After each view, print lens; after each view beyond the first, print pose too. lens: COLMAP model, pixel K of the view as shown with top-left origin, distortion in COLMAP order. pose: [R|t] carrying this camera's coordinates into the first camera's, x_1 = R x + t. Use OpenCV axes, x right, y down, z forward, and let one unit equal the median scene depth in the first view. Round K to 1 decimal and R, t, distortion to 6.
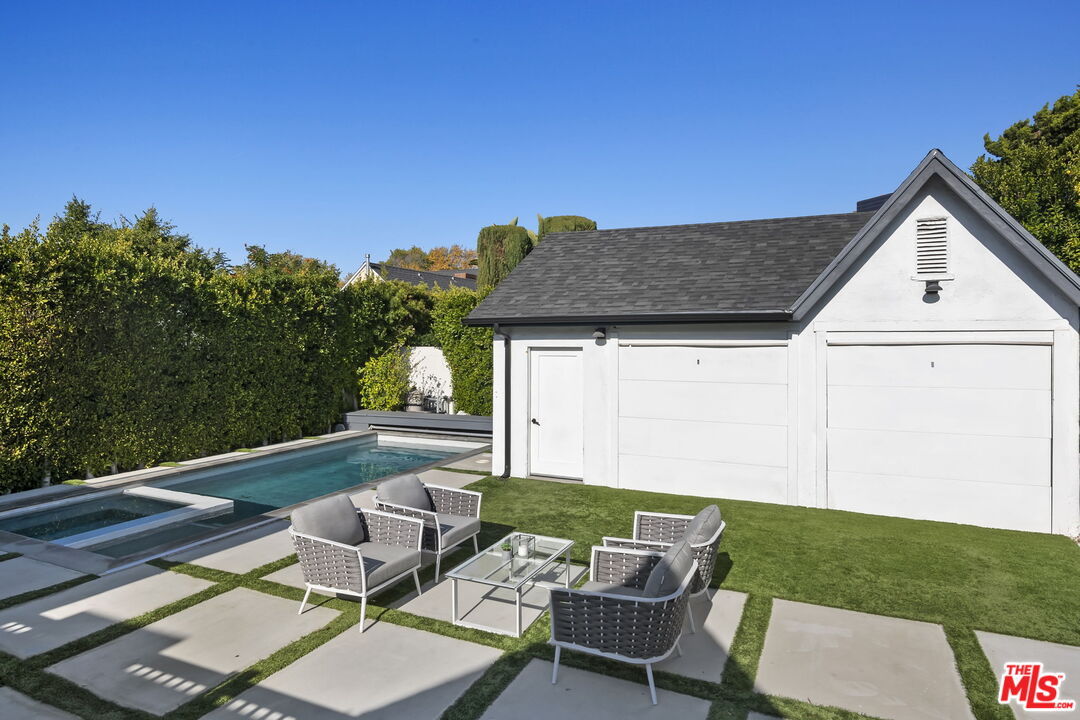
lens RADIAL K [[629.1, 0, 546.7], [0, 629.1, 339.7], [0, 0, 1]] dist [-0.005134, -0.004287]
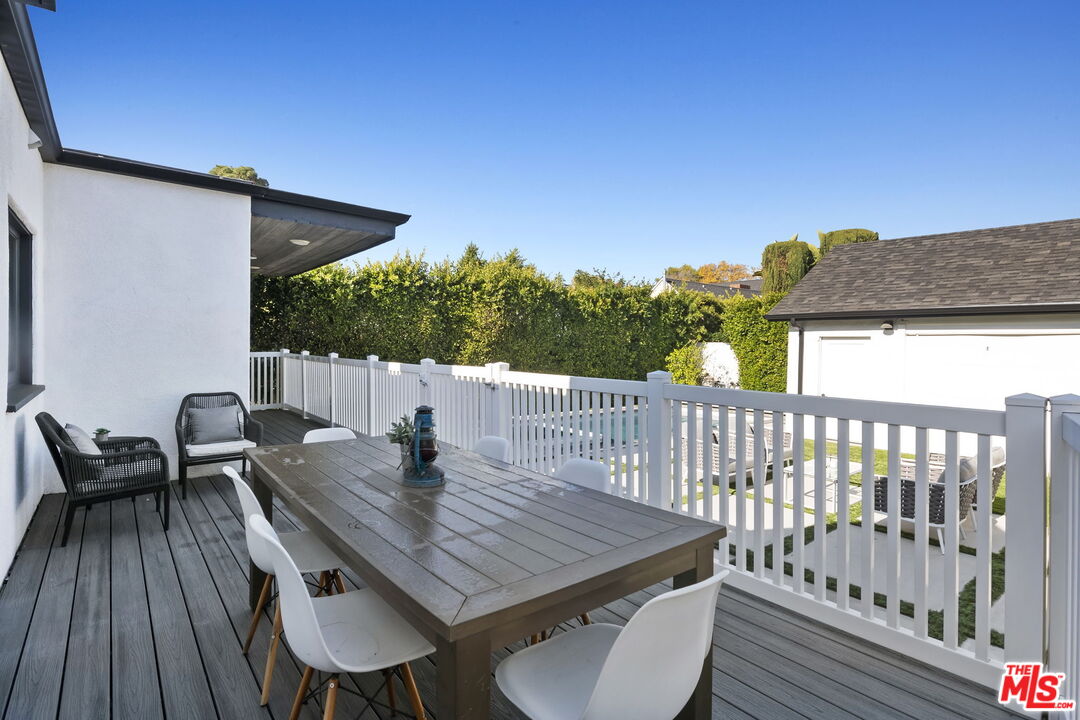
lens RADIAL K [[543.4, 0, 531.1], [0, 543.4, 355.2], [0, 0, 1]] dist [-0.008899, -0.002668]
pose [[0.892785, 0.021038, -0.449991, -0.055368], [-0.013513, 0.999710, 0.019928, 0.034085], [0.450280, -0.011711, 0.892810, -0.235711]]
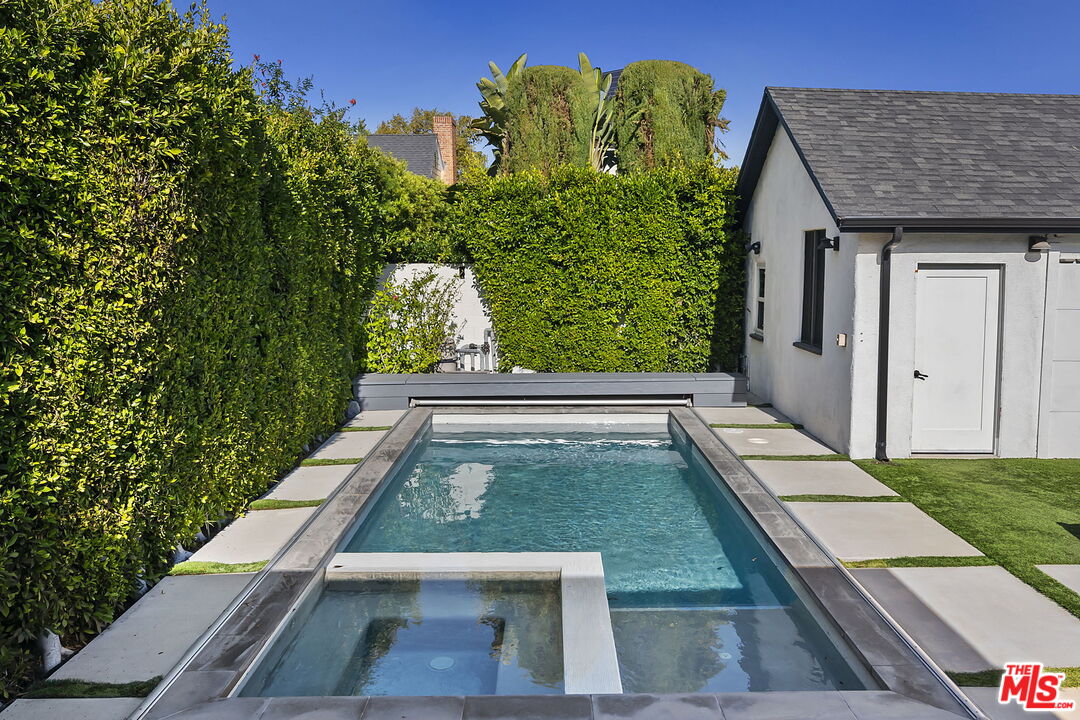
lens RADIAL K [[870.1, 0, 577.3], [0, 870.1, 376.9], [0, 0, 1]] dist [-0.007808, -0.004425]
pose [[0.890222, -0.059837, 0.451580, -0.754720], [-0.003822, 0.990319, 0.138759, 0.004071], [-0.455511, -0.125252, 0.881375, 0.325986]]
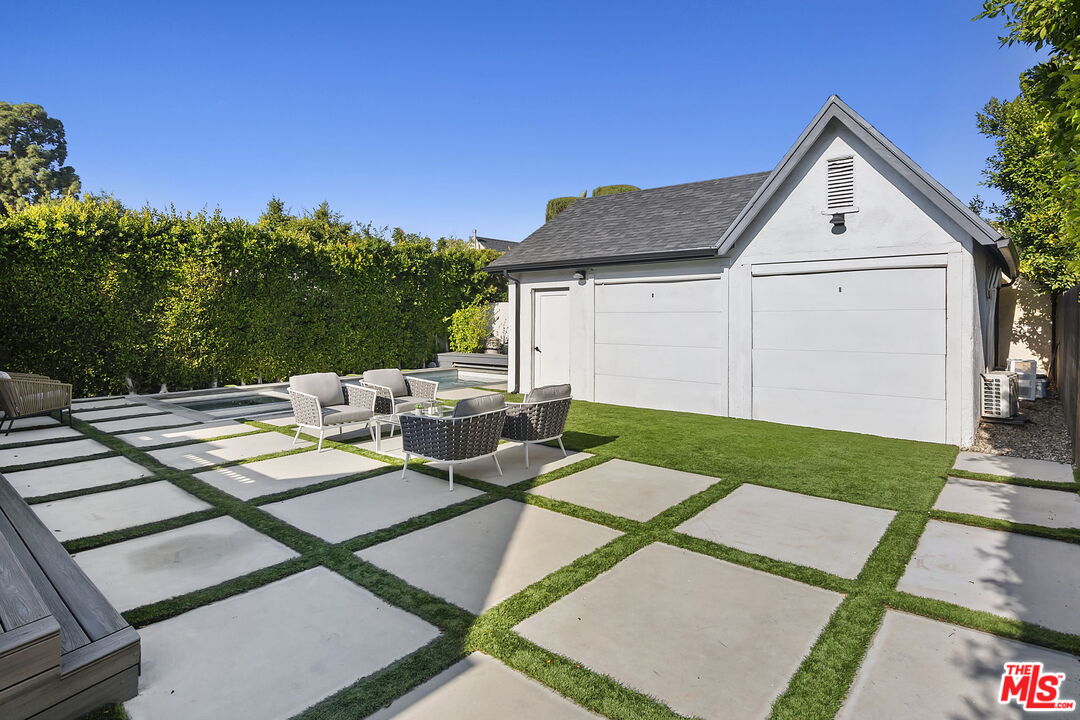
lens RADIAL K [[584.7, 0, 530.2], [0, 584.7, 318.2], [0, 0, 1]] dist [-0.007021, -0.002352]
pose [[0.960534, -0.001192, -0.278161, 0.279420], [0.002602, 0.999986, 0.004698, 0.062148], [0.278151, -0.005236, 0.960523, -0.104772]]
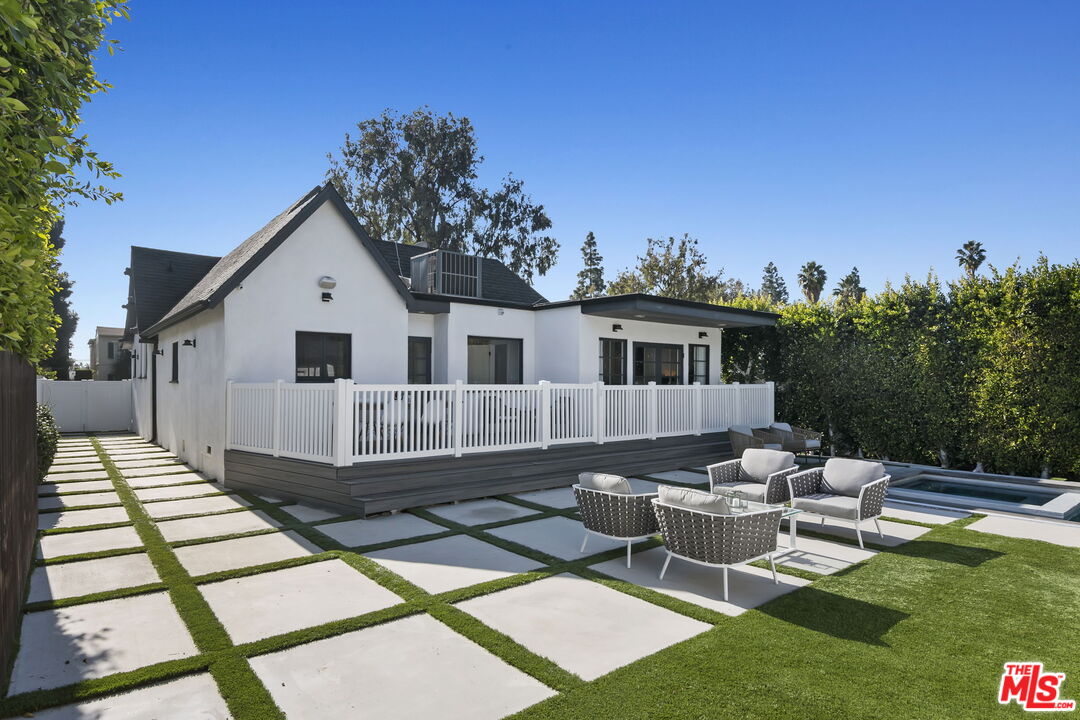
lens RADIAL K [[592.9, 0, 527.6], [0, 592.9, 378.5], [0, 0, 1]] dist [-0.001641, -0.001208]
pose [[-0.453470, -0.005324, -0.891255, 0.615657], [-0.003736, 0.999985, -0.004072, 0.049765], [0.891264, 0.001483, -0.453483, 0.600918]]
